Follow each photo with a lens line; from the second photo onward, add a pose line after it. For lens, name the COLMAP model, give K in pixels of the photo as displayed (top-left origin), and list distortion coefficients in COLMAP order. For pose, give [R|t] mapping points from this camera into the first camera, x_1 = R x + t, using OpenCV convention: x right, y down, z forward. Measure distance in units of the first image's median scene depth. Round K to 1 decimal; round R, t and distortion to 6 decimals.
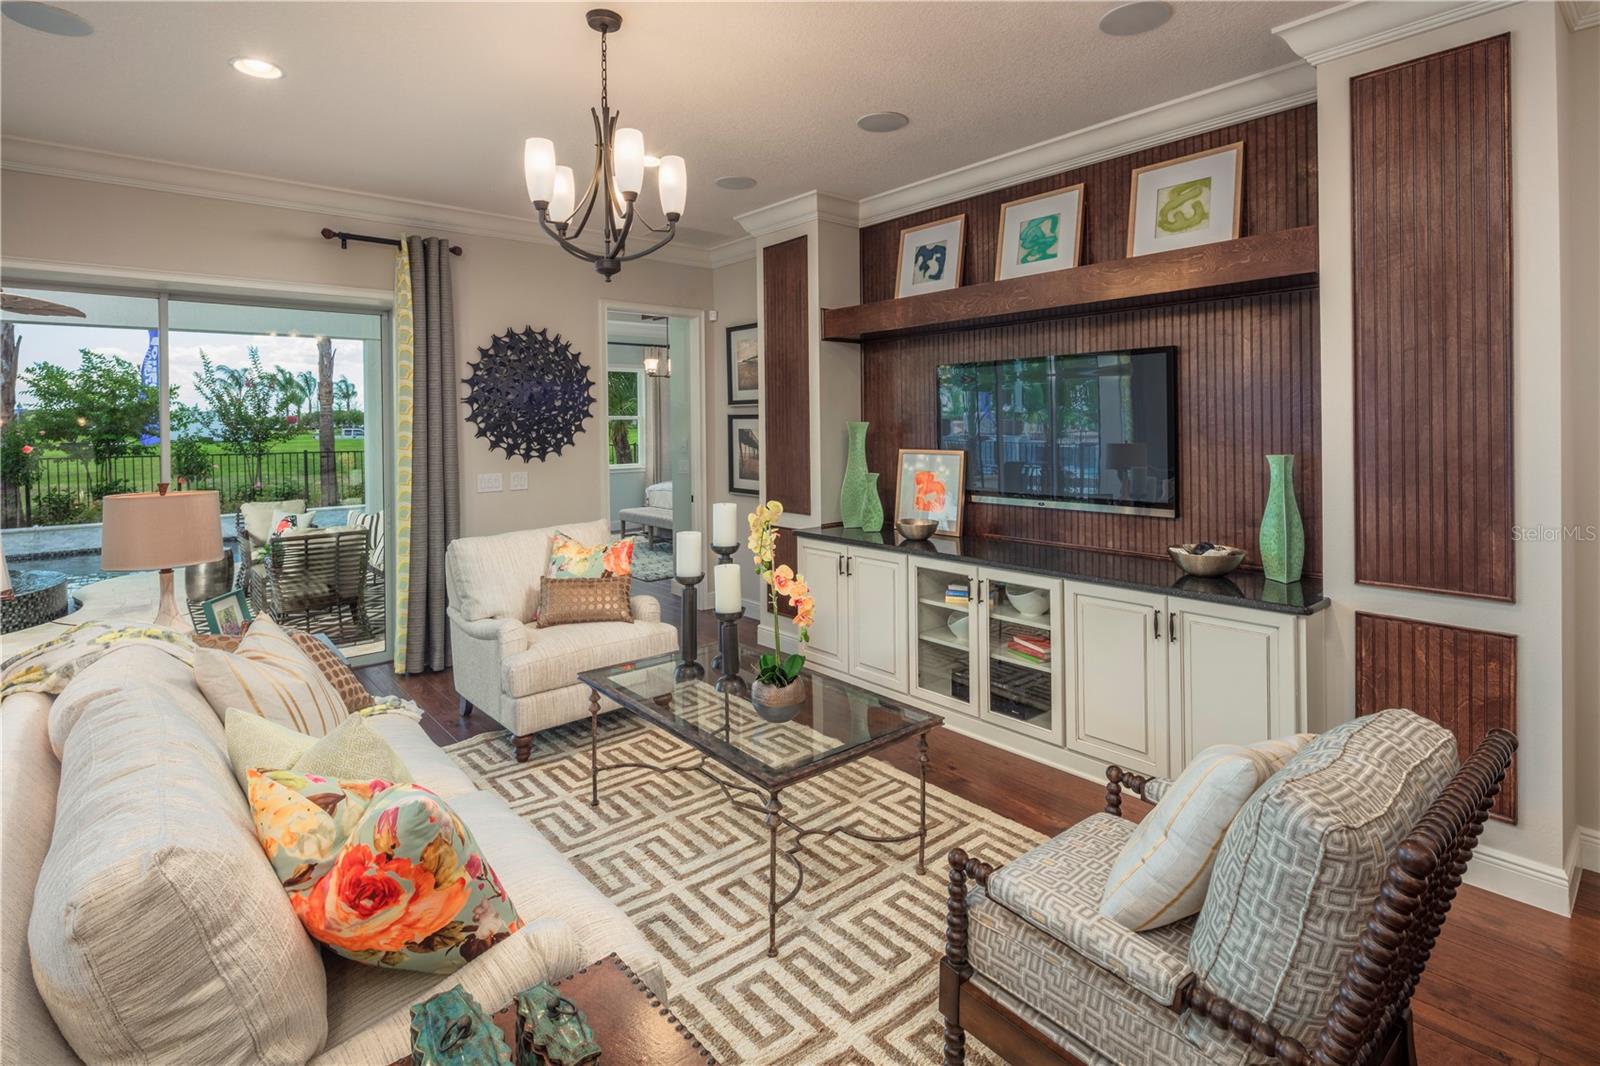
lens RADIAL K [[781.8, 0, 796.9], [0, 781.8, 420.0], [0, 0, 1]] dist [0.001033, 0.000203]
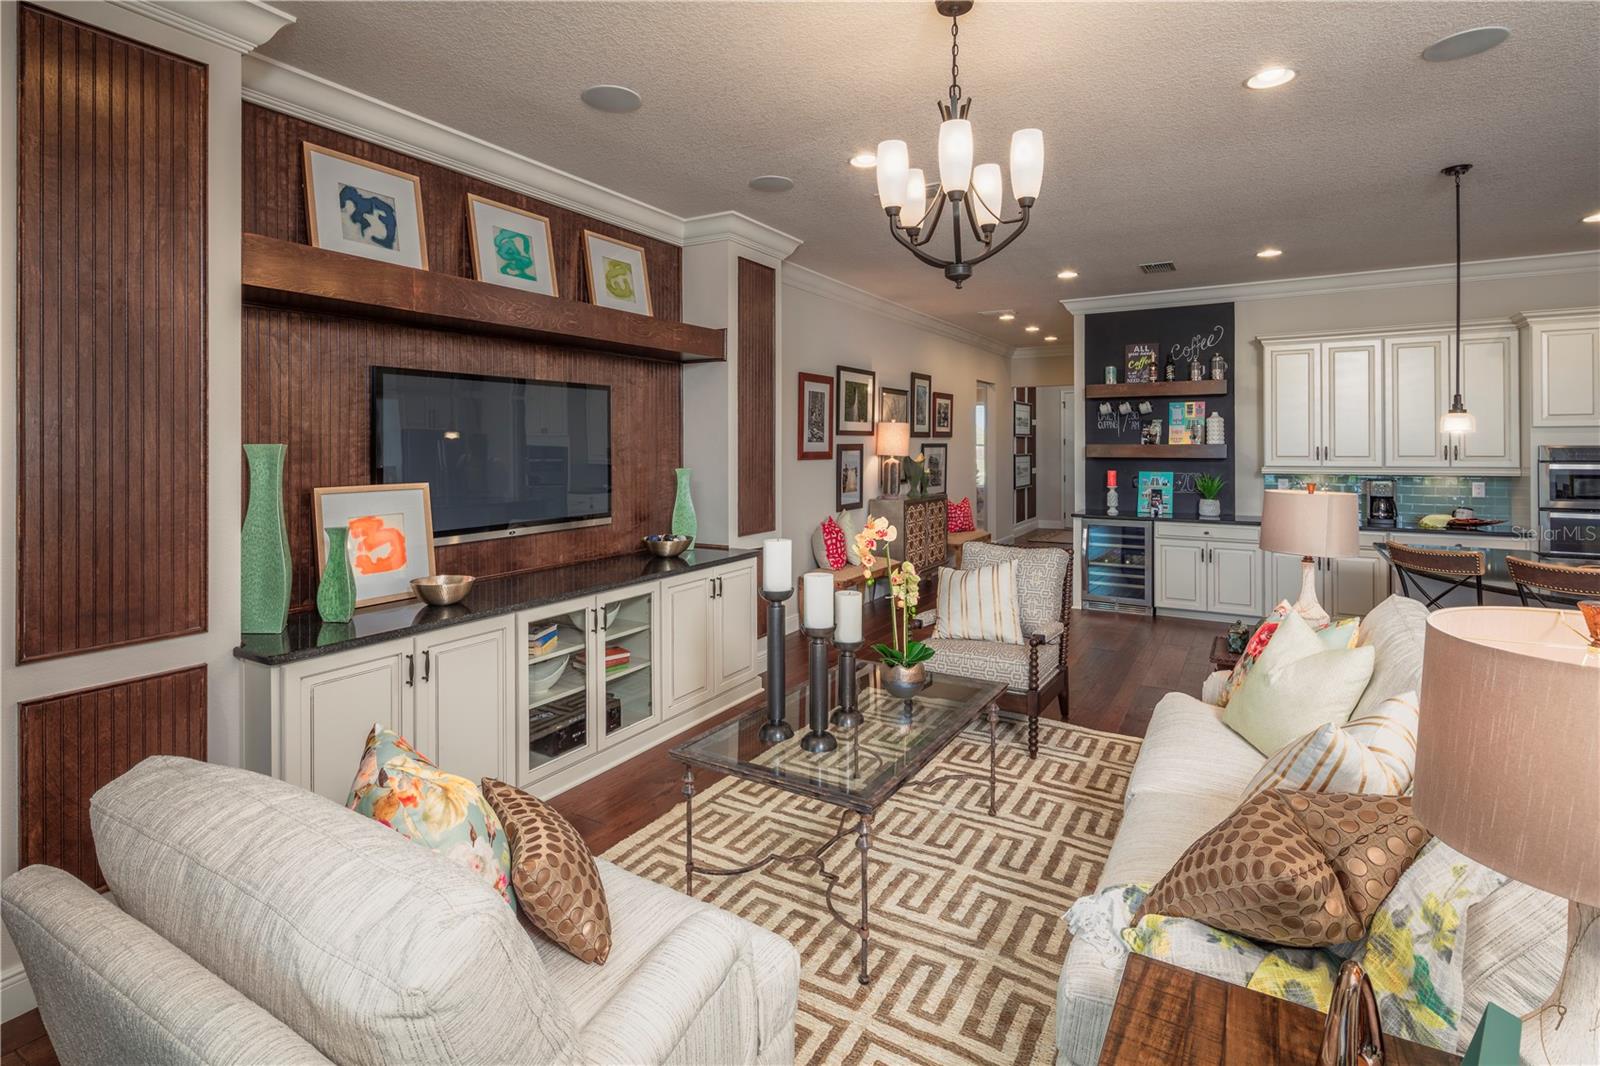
lens RADIAL K [[772.6, 0, 796.3], [0, 772.6, 441.4], [0, 0, 1]] dist [-0.000514, -0.000015]
pose [[-0.318538, 0.011751, 0.947837, -0.604759], [-0.001548, 0.999915, -0.012917, 0.007480], [-0.947909, -0.005582, -0.318493, 0.855374]]
